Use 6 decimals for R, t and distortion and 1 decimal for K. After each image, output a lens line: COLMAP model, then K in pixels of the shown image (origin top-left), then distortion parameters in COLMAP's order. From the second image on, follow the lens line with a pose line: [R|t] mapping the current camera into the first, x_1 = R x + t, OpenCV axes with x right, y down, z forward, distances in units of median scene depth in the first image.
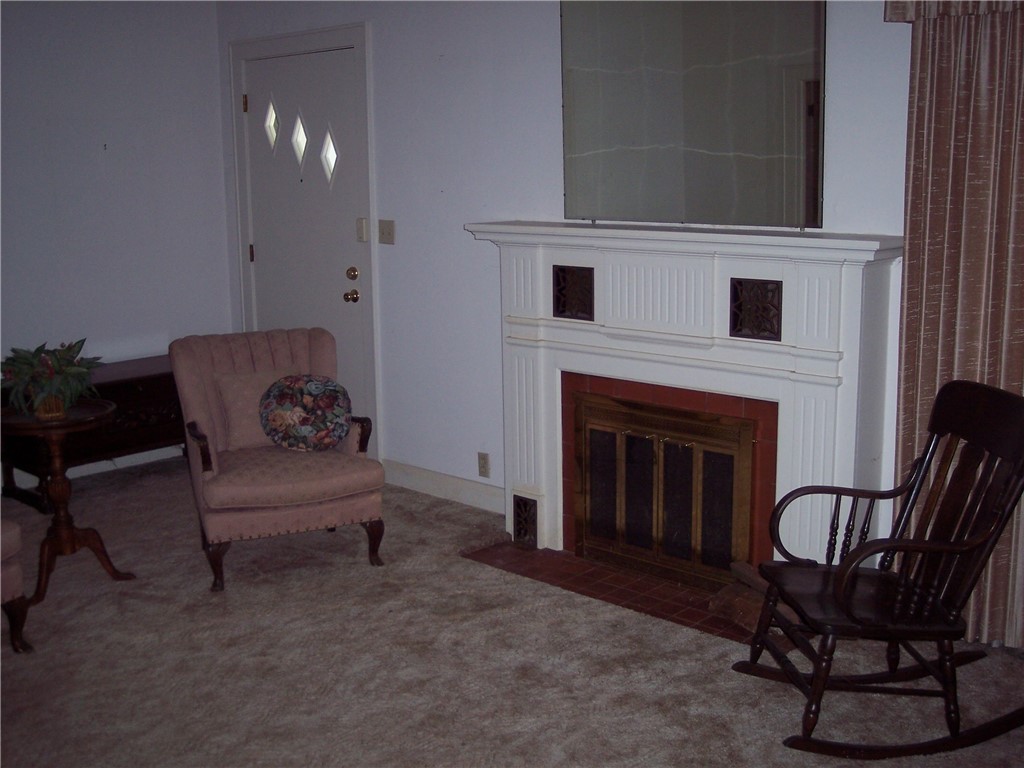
lens RADIAL K [[1161.3, 0, 513.2], [0, 1161.3, 381.0], [0, 0, 1]] dist [-0.001332, 0.000000]
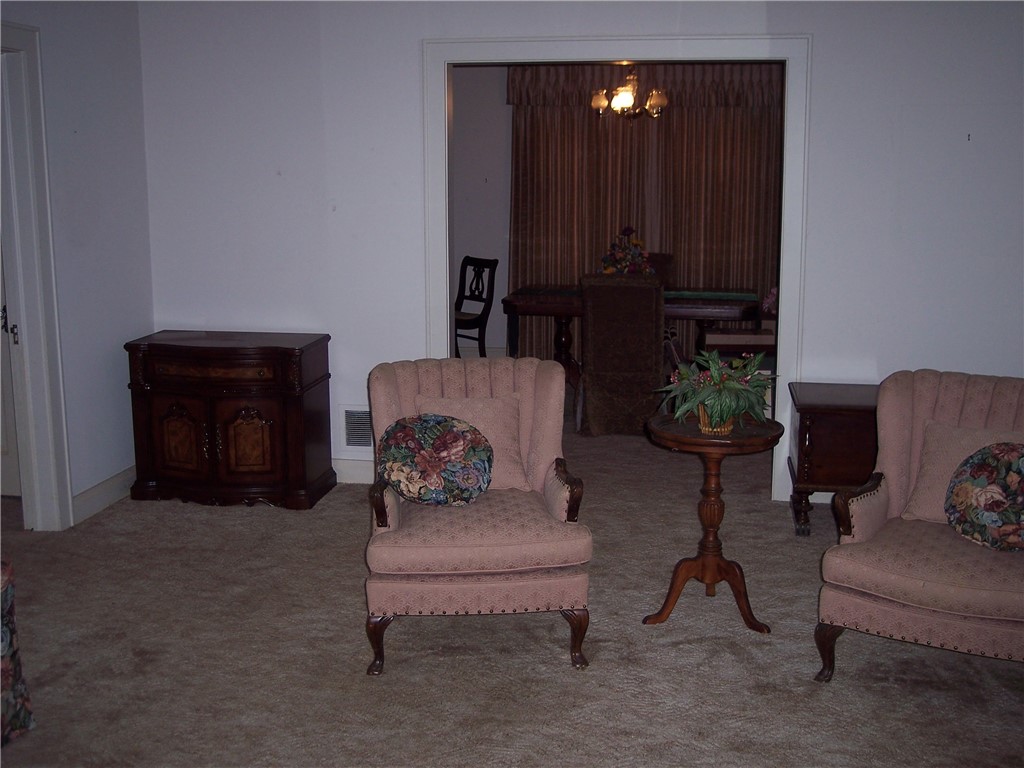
lens RADIAL K [[1161.3, 0, 512.6], [0, 1161.3, 386.7], [0, 0, 1]] dist [-0.001332, 0.000000]
pose [[0.578725, 0.165171, -0.798621, 0.227792], [-0.160882, 0.983154, 0.086752, -0.056413], [0.799496, 0.078278, 0.595549, 0.304191]]
